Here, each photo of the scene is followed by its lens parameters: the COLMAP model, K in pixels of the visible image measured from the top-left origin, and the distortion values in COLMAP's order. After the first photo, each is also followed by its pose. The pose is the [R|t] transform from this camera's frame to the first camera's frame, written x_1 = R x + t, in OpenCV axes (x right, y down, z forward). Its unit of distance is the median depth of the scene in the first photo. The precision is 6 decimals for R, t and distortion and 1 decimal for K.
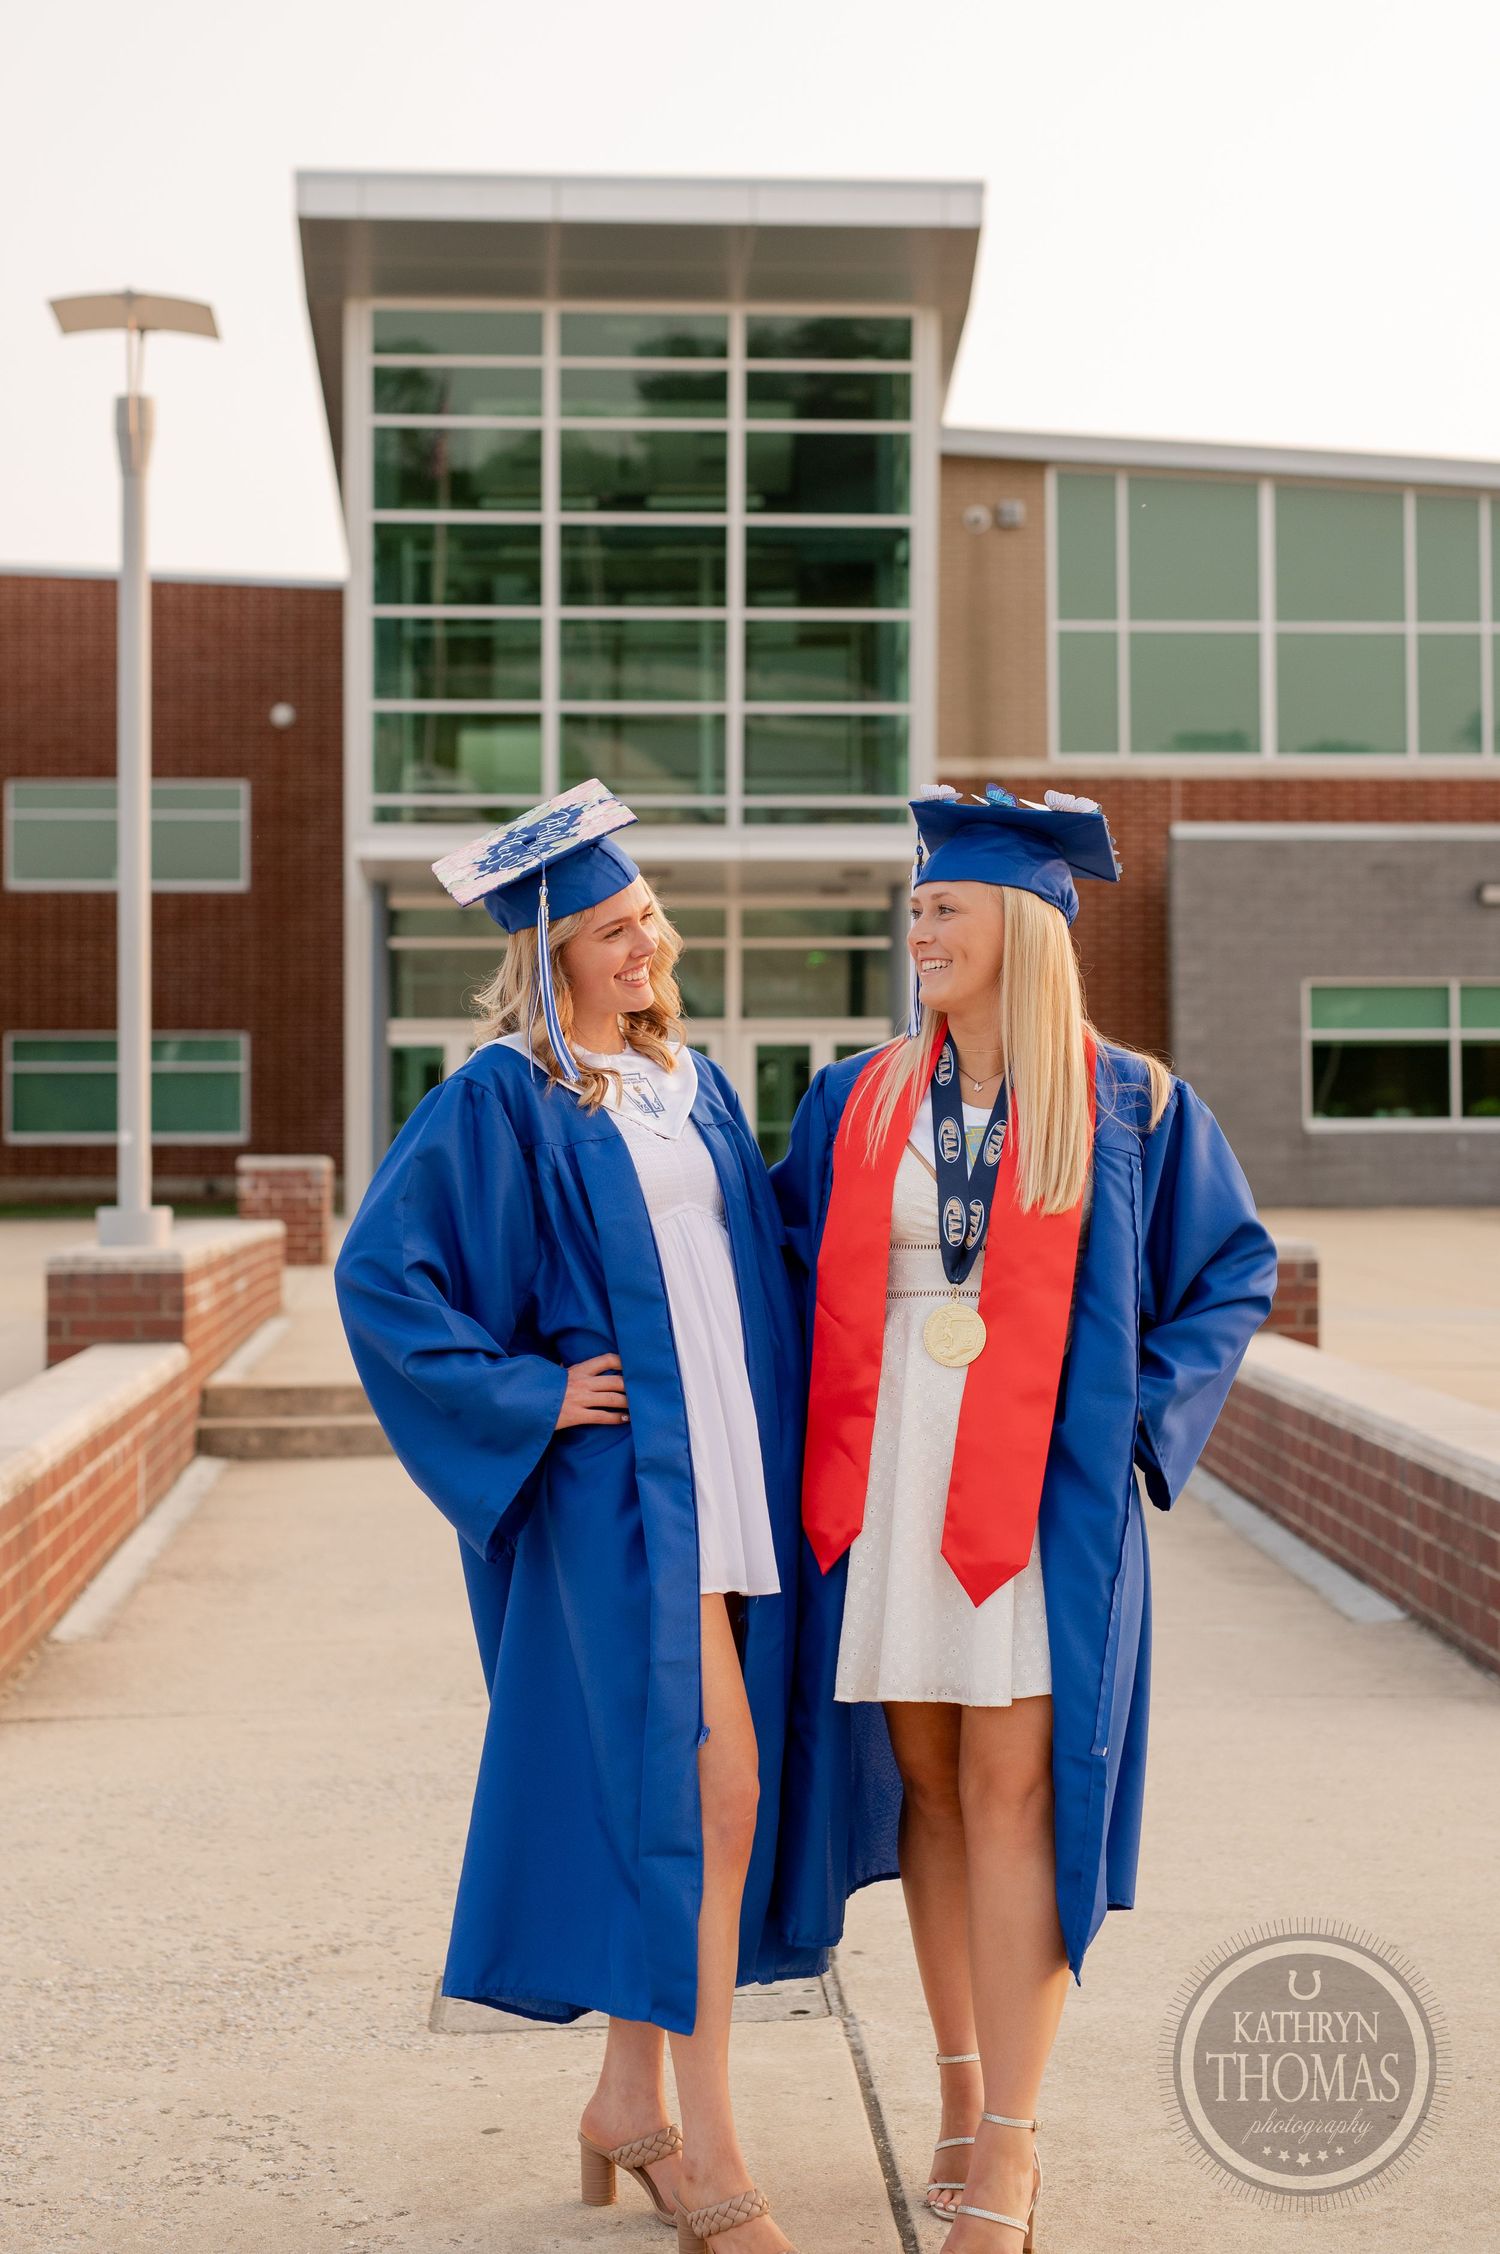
lens RADIAL K [[3579.3, 0, 743.5], [0, 3579.3, 1035.8], [0, 0, 1]] dist [-0.004074, 0.005199]
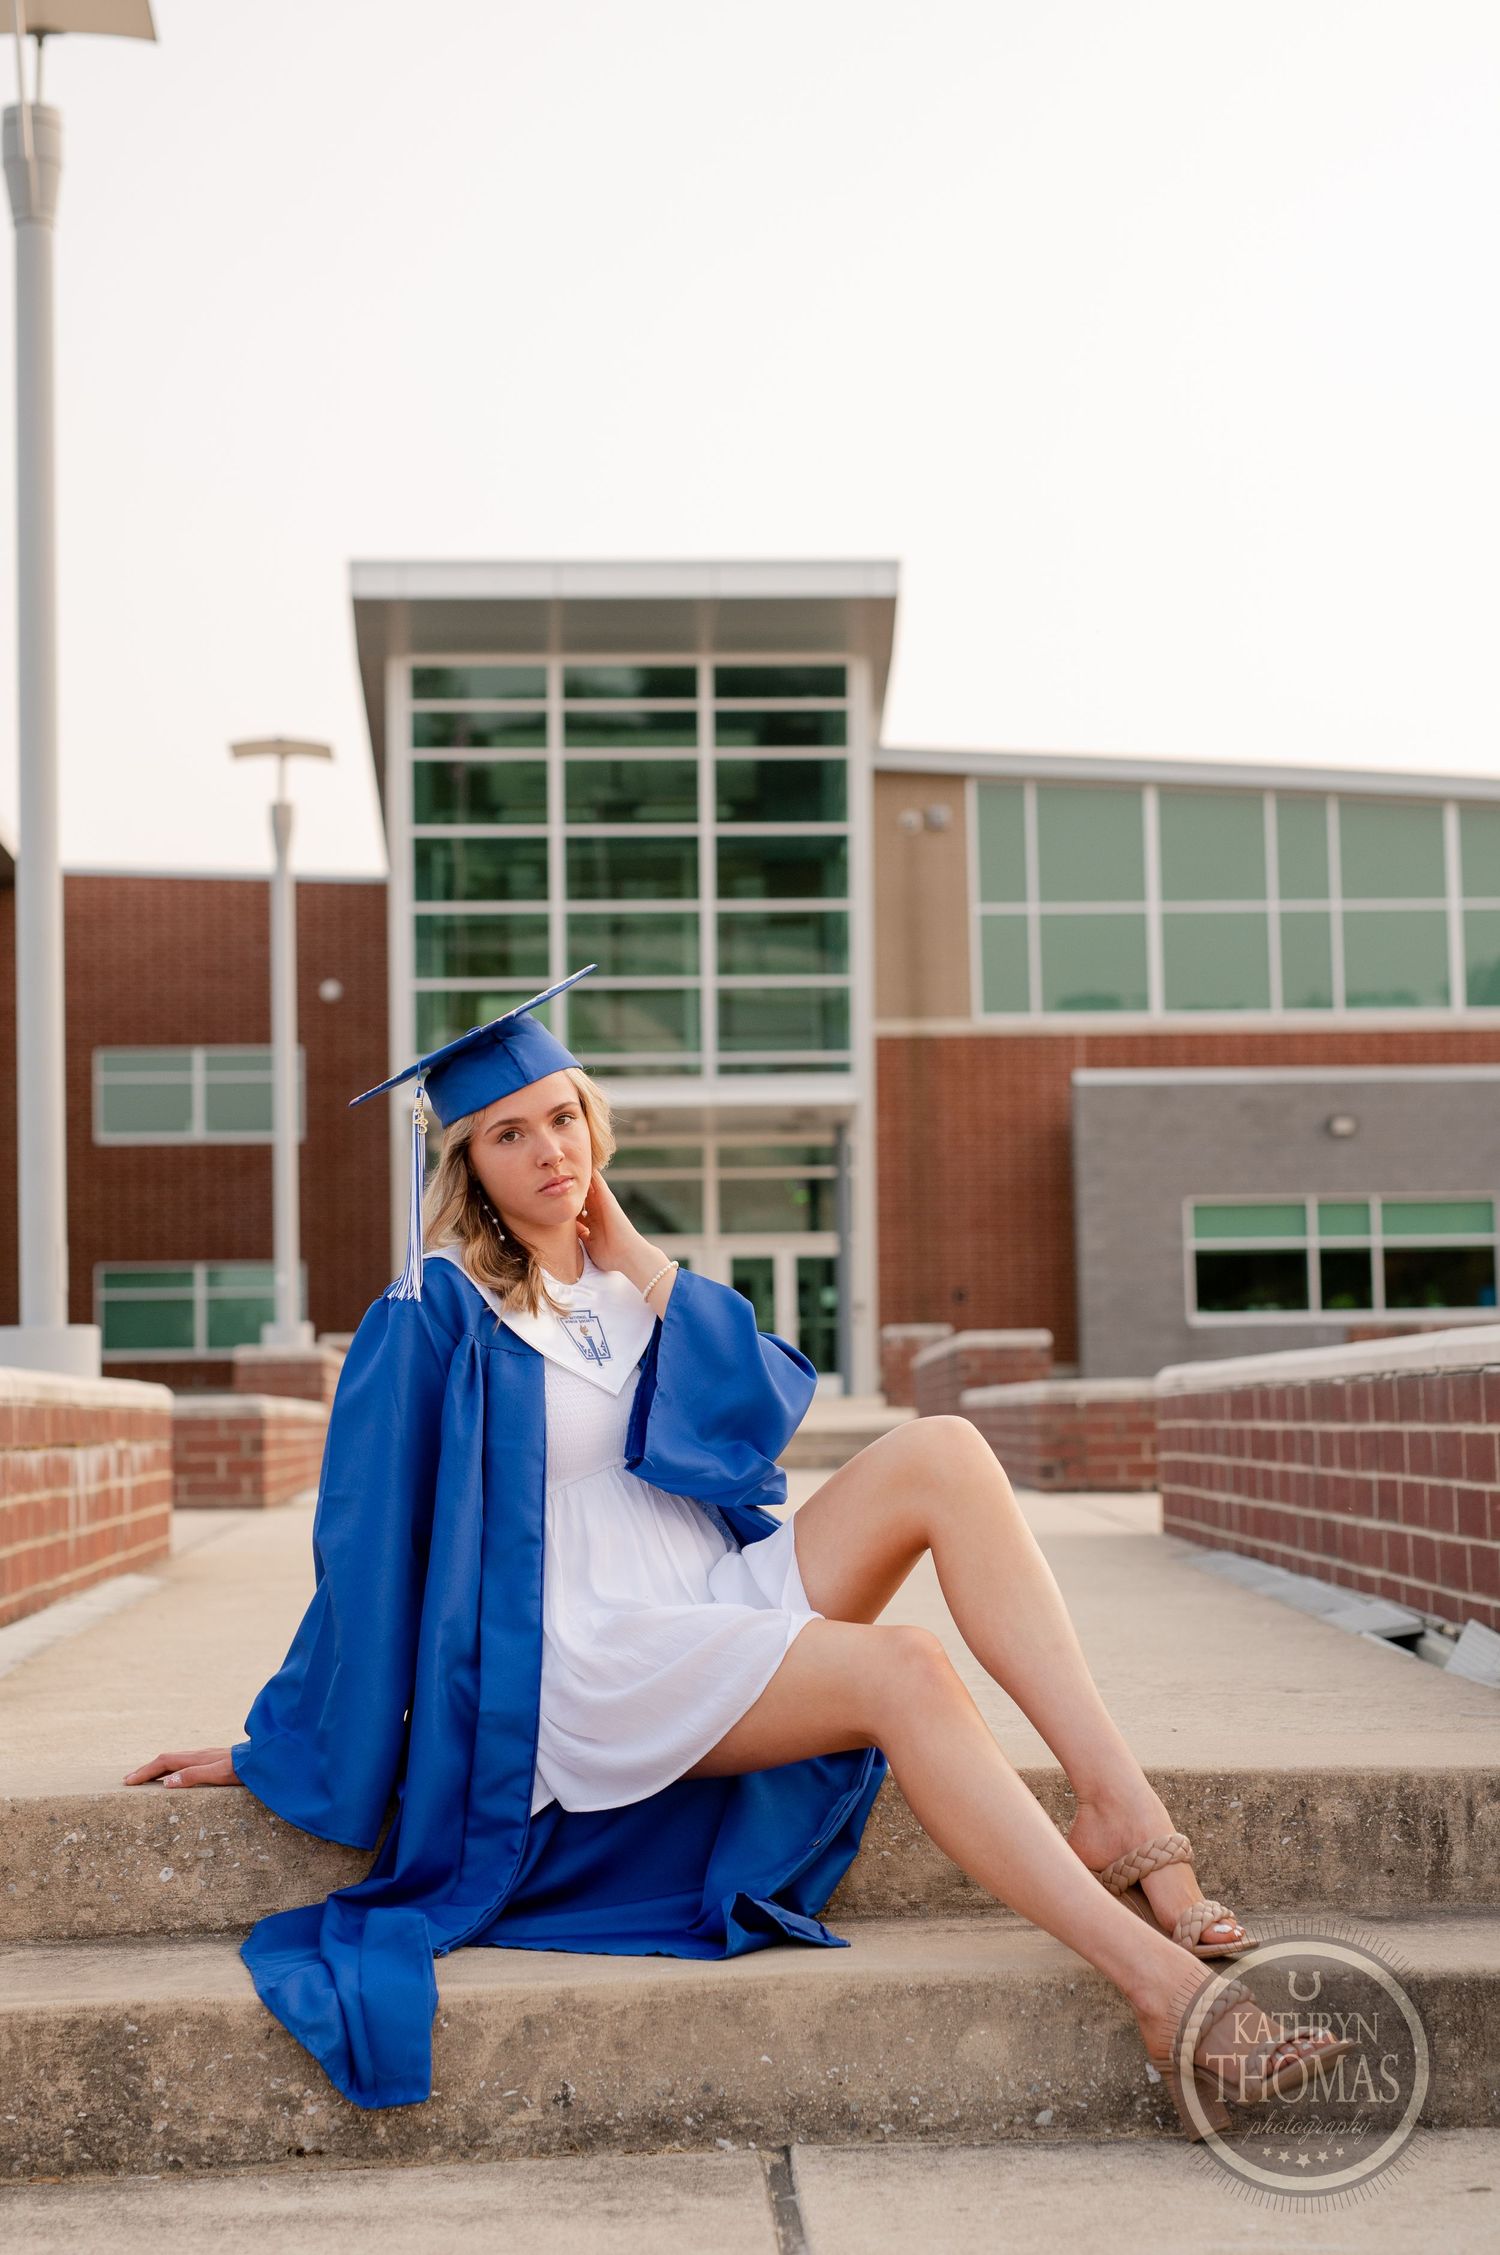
lens RADIAL K [[3556.8, 0, 747.8], [0, 3556.8, 1130.6], [0, 0, 1]] dist [-0.001622, 0.011169]
pose [[0.999885, -0.014895, -0.002852, 0.013777], [0.014750, 0.998859, -0.045416, 0.014847], [0.003525, 0.045369, 0.998964, -0.215856]]
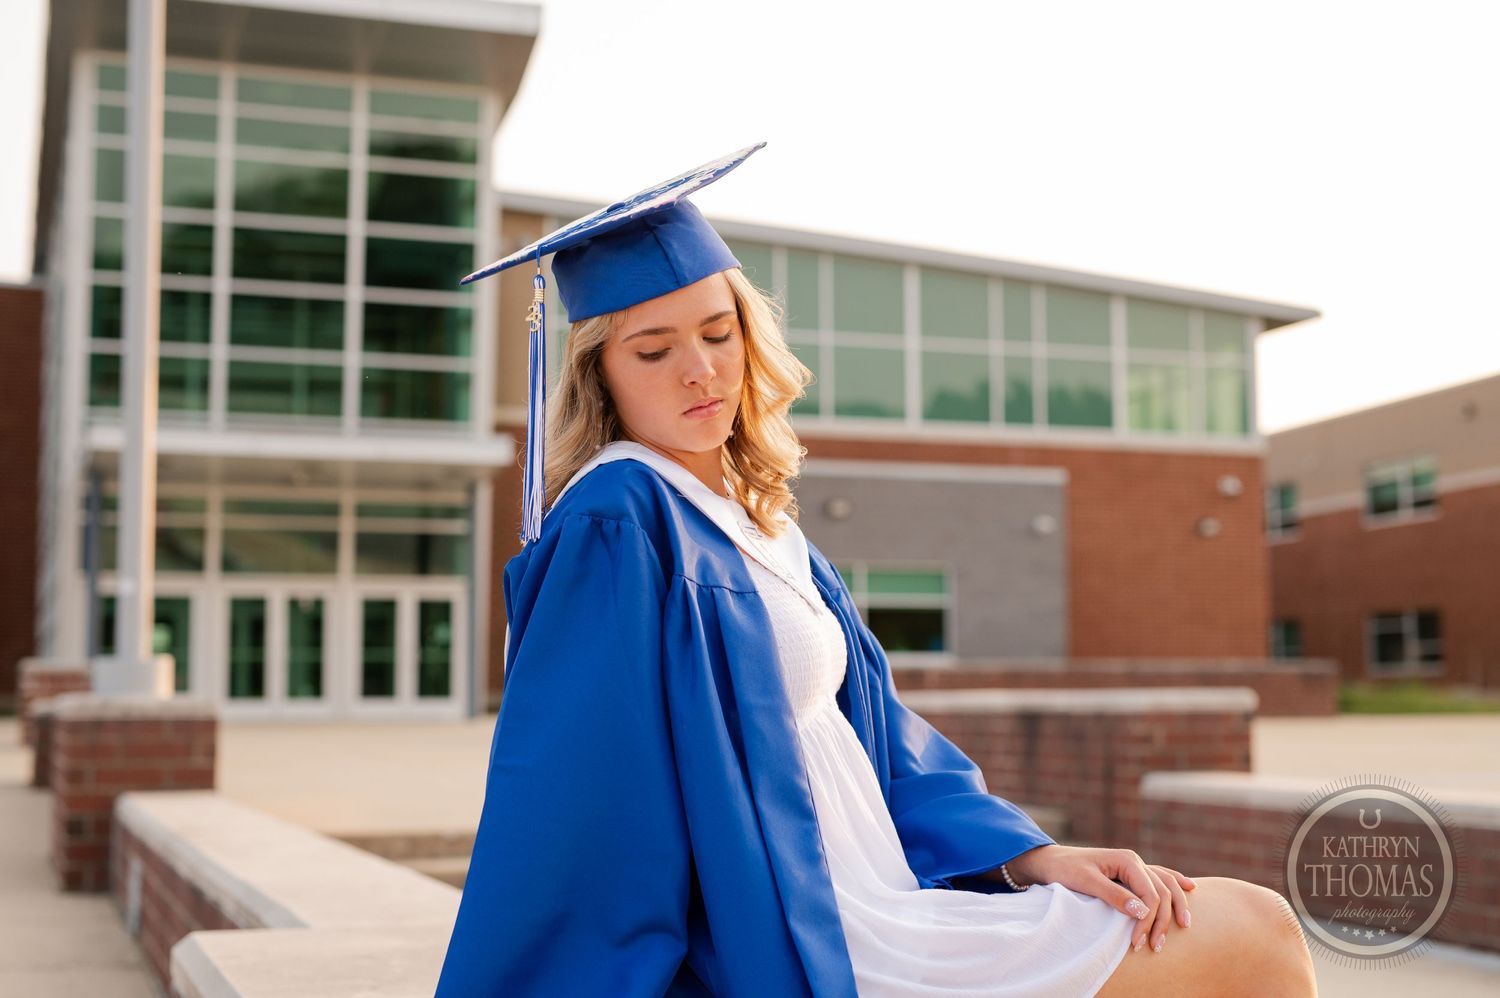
lens RADIAL K [[2098.4, 0, 753.6], [0, 2098.4, 502.1], [0, 0, 1]] dist [0.002698, 0.026157]
pose [[0.965548, 0.026323, 0.258889, -0.062592], [-0.010313, 0.997960, -0.063007, 0.015995], [-0.260020, 0.058166, 0.963850, 0.156345]]
